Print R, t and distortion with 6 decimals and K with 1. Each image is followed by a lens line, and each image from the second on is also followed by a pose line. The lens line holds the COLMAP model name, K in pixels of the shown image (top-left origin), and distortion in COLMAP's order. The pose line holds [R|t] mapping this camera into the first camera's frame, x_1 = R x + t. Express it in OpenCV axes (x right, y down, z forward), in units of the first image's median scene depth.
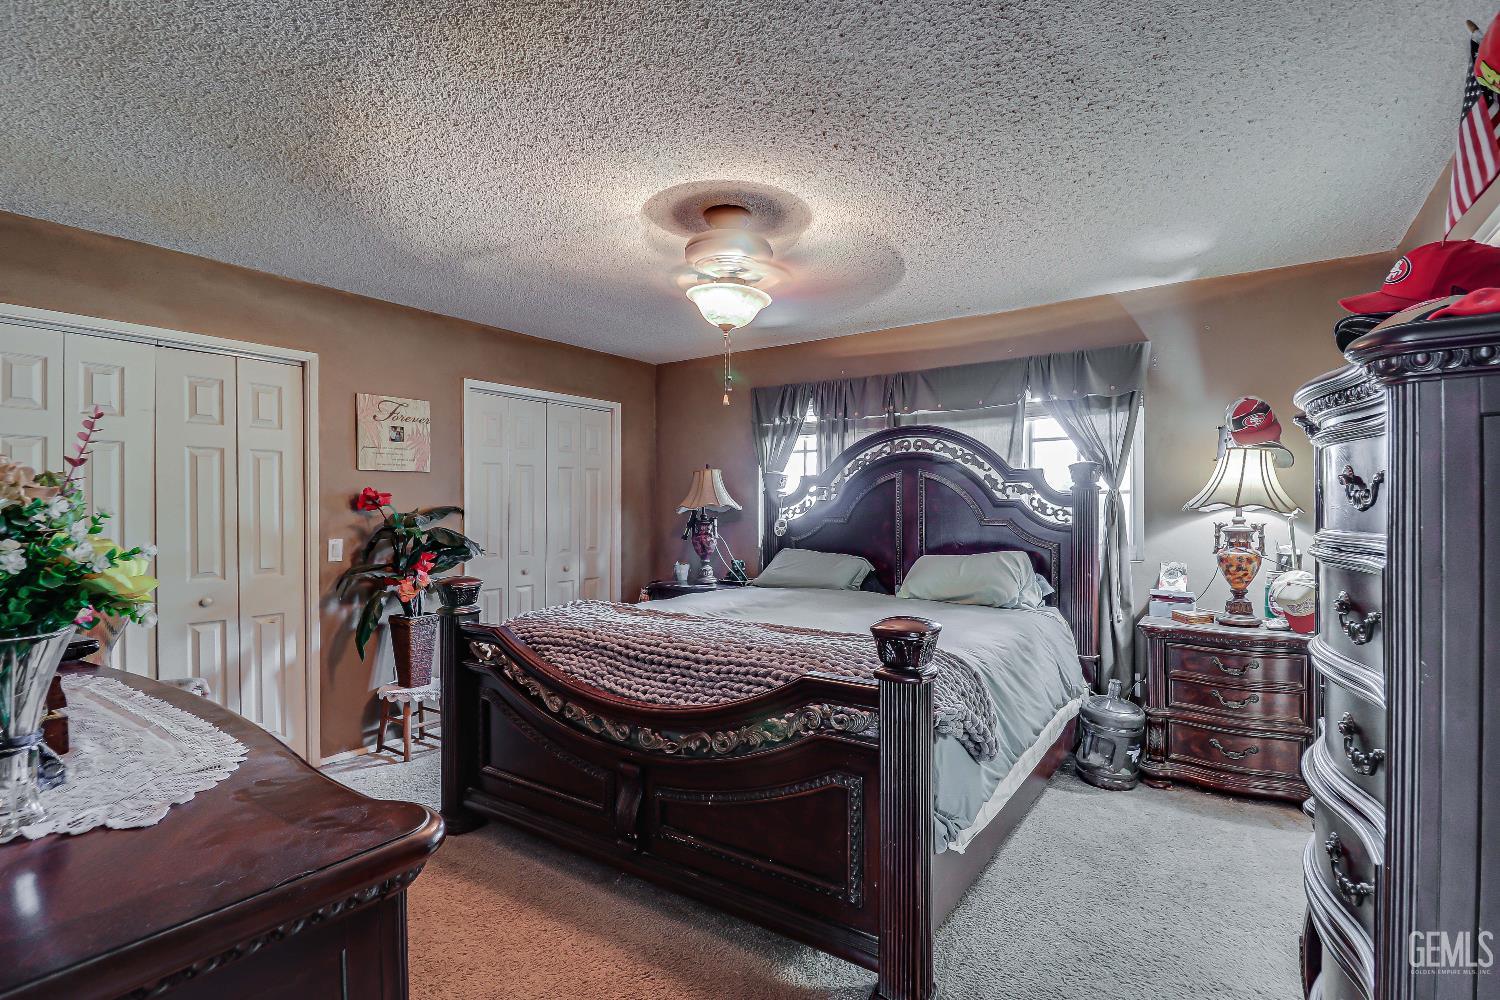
lens RADIAL K [[716.3, 0, 753.1], [0, 716.3, 515.2], [0, 0, 1]] dist [-0.003307, -0.001291]
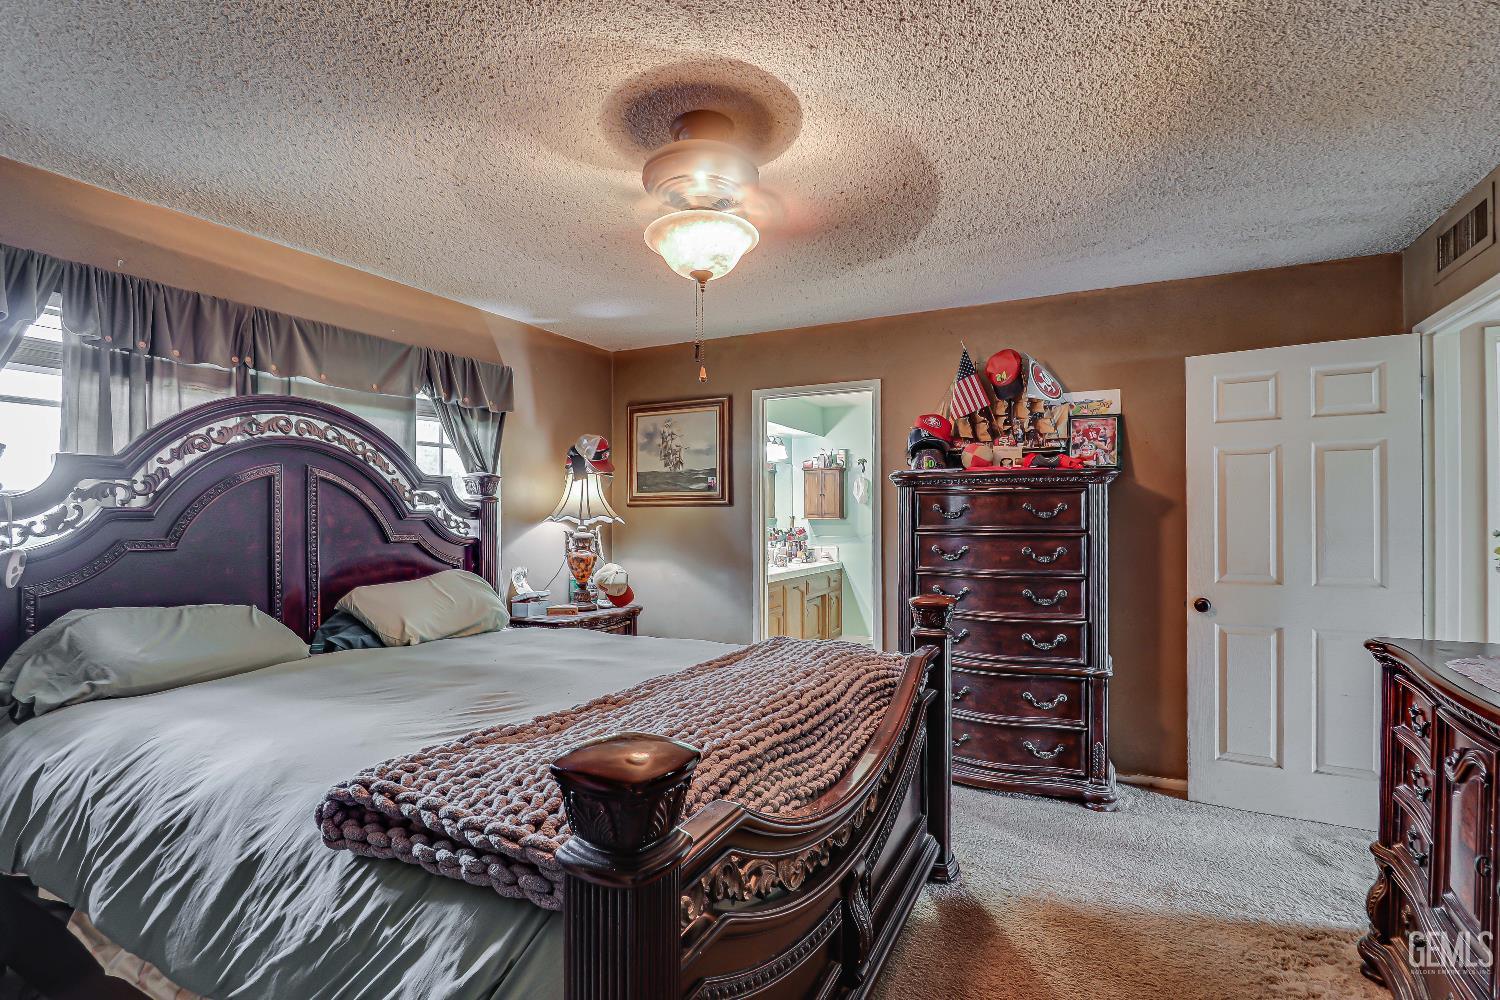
lens RADIAL K [[716.3, 0, 753.1], [0, 716.3, 515.2], [0, 0, 1]] dist [-0.003307, -0.001291]
pose [[-0.139917, 0.003125, 0.990158, -0.516270], [0.014820, 0.999890, -0.001062, -0.009055], [-0.990052, 0.014526, -0.139948, 0.701011]]
